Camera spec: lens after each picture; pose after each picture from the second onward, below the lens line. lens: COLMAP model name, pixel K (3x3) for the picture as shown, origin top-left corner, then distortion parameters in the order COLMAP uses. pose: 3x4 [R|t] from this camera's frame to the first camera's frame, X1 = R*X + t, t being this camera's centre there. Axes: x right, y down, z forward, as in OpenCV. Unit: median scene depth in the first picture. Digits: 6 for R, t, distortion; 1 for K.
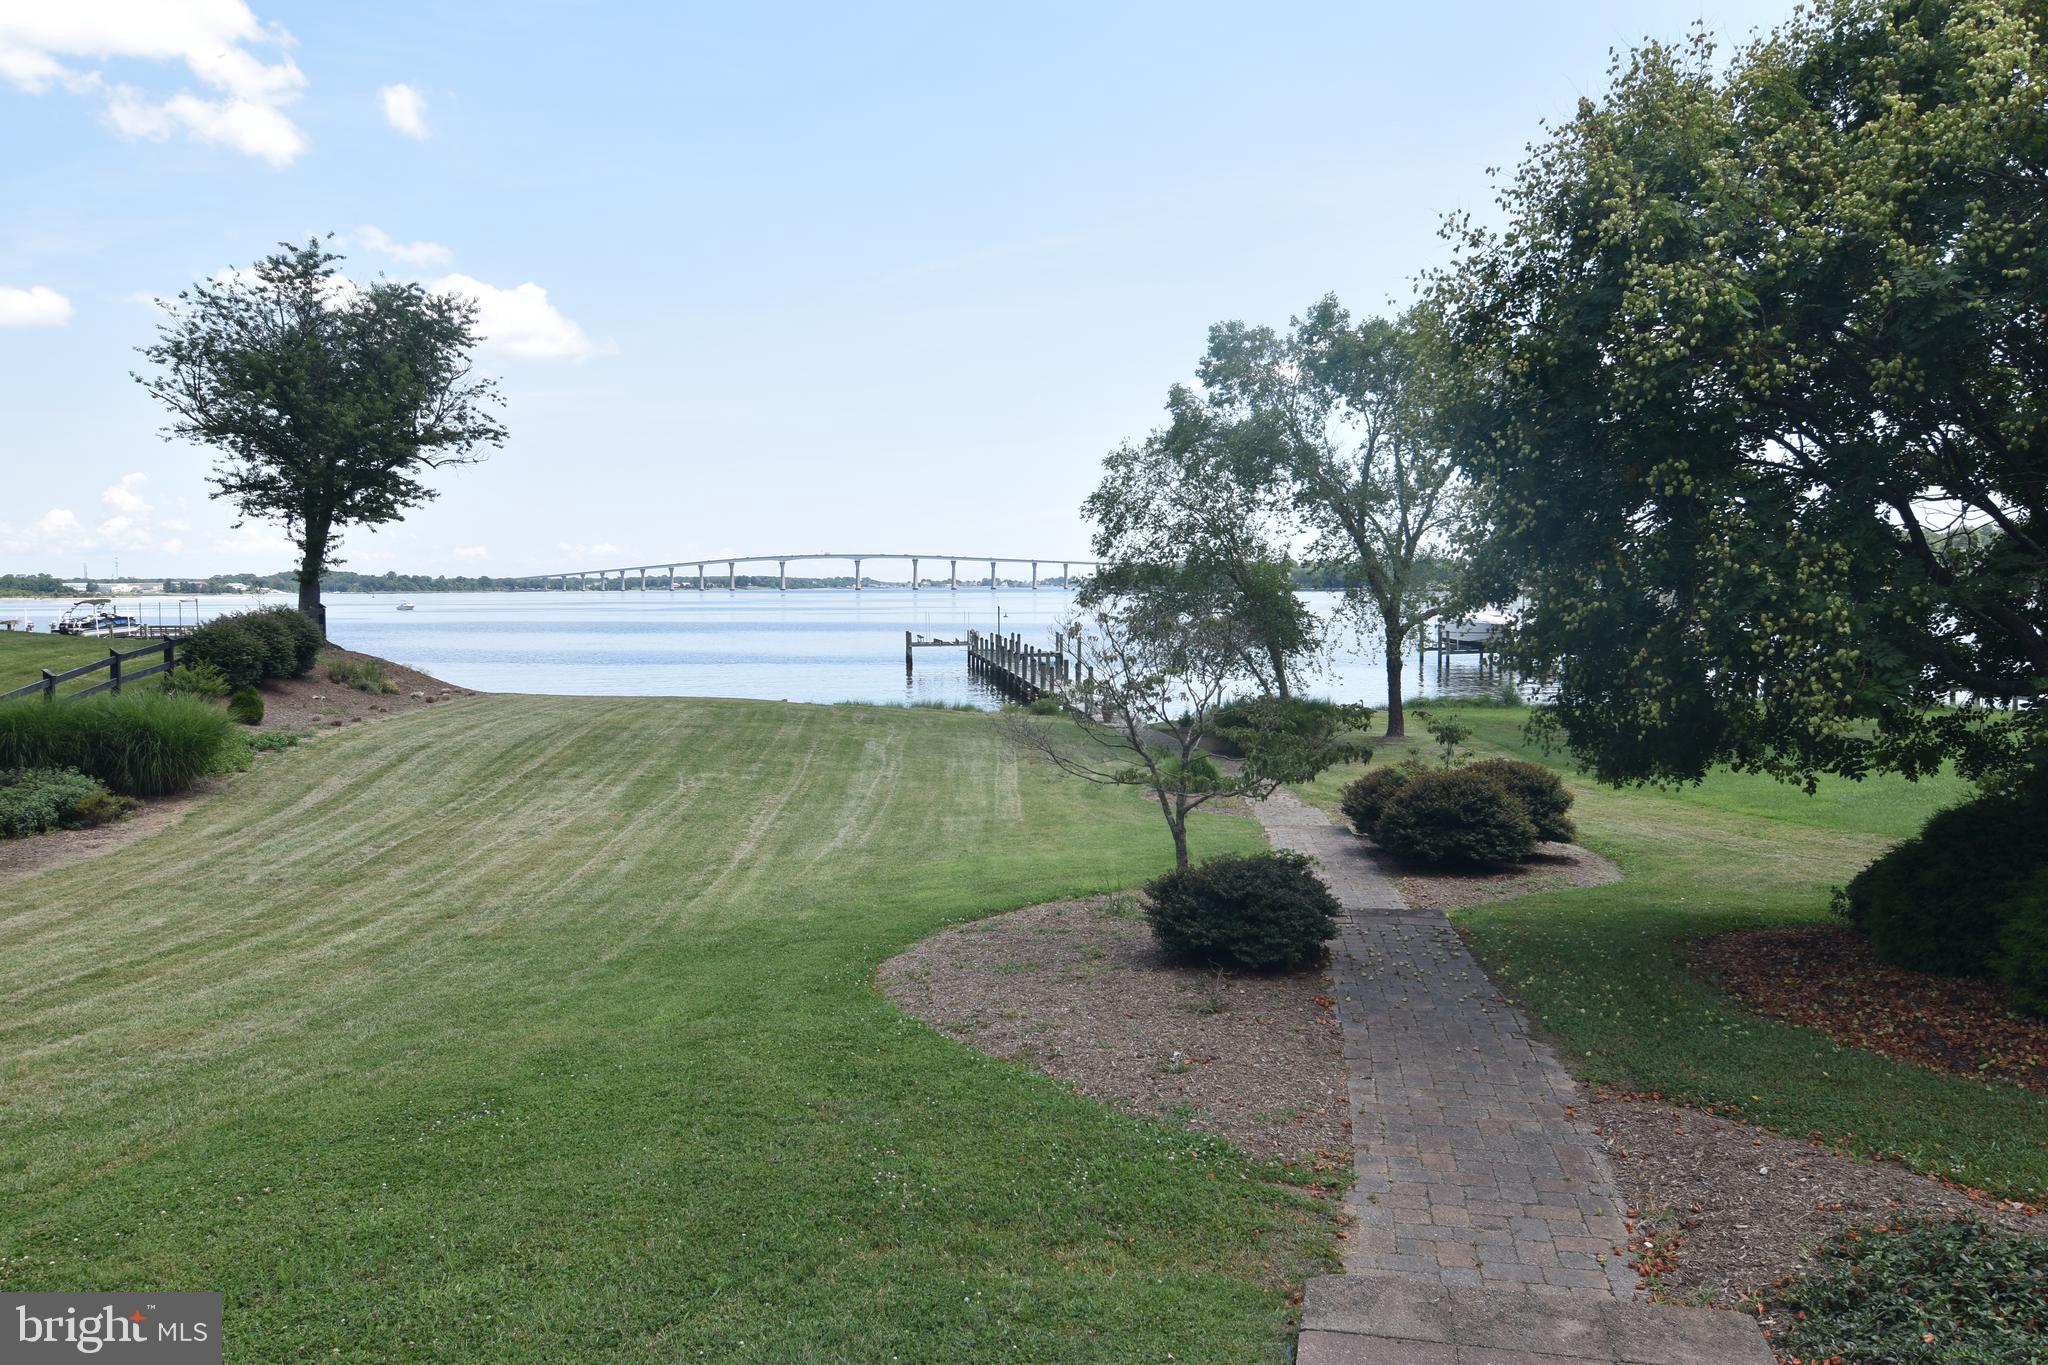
lens RADIAL K [[1383.0, 0, 1033.0], [0, 1383.0, 683.7], [0, 0, 1]] dist [-0.017914, 0.001162]
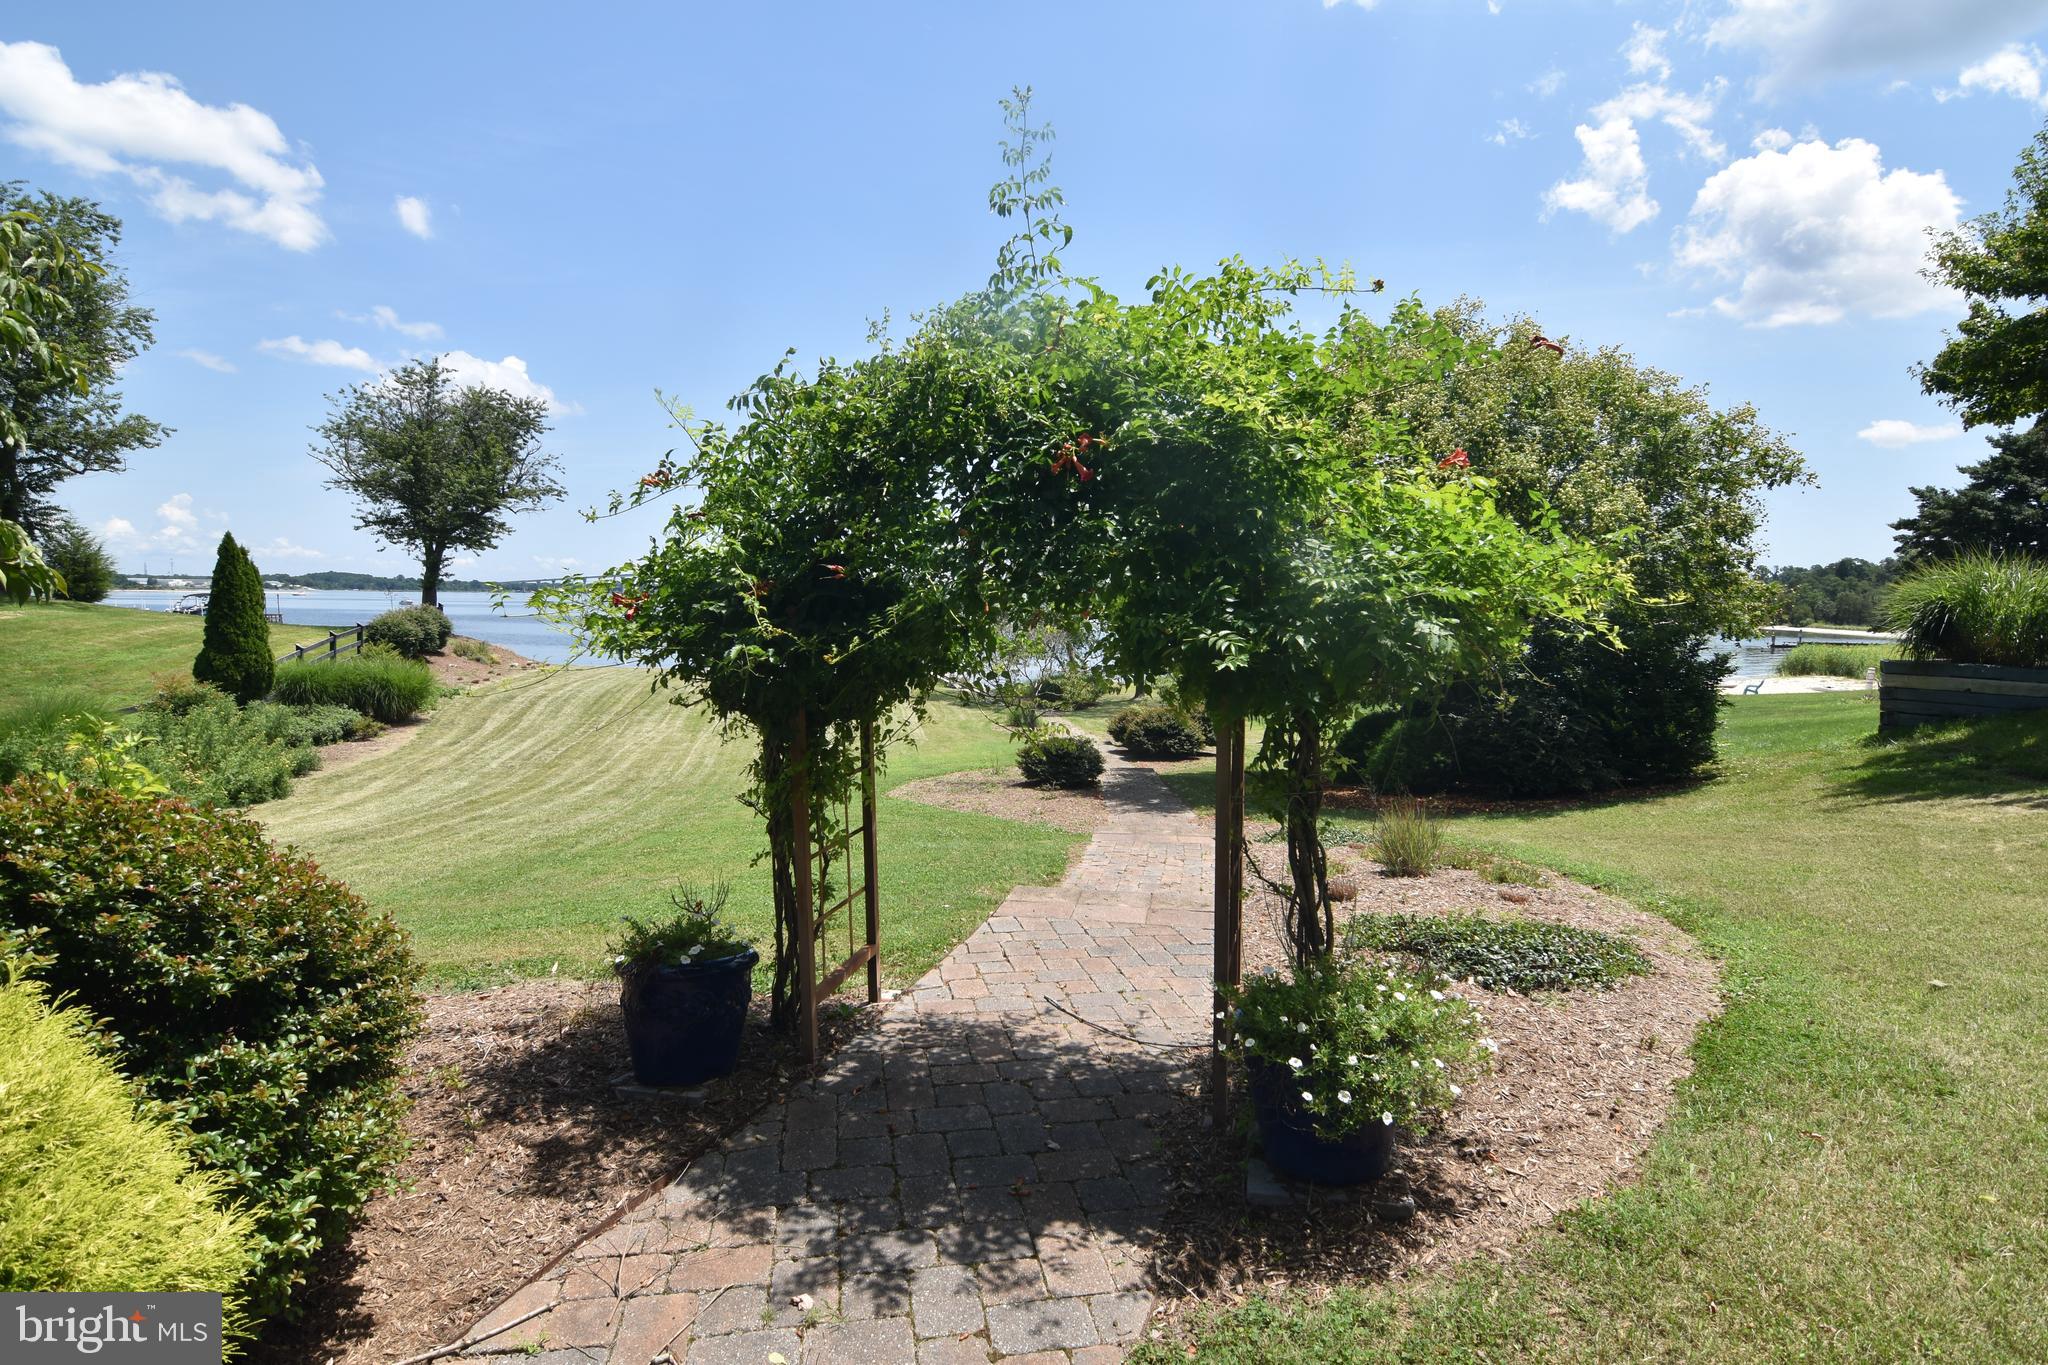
lens RADIAL K [[993.3, 0, 1027.2], [0, 993.3, 678.4], [0, 0, 1]] dist [-0.012240, -0.005722]
pose [[0.990646, 0.011249, 0.135996, -0.030827], [-0.012716, 0.999870, 0.009927, 0.004349], [-0.135866, -0.011563, 0.990660, -0.144107]]
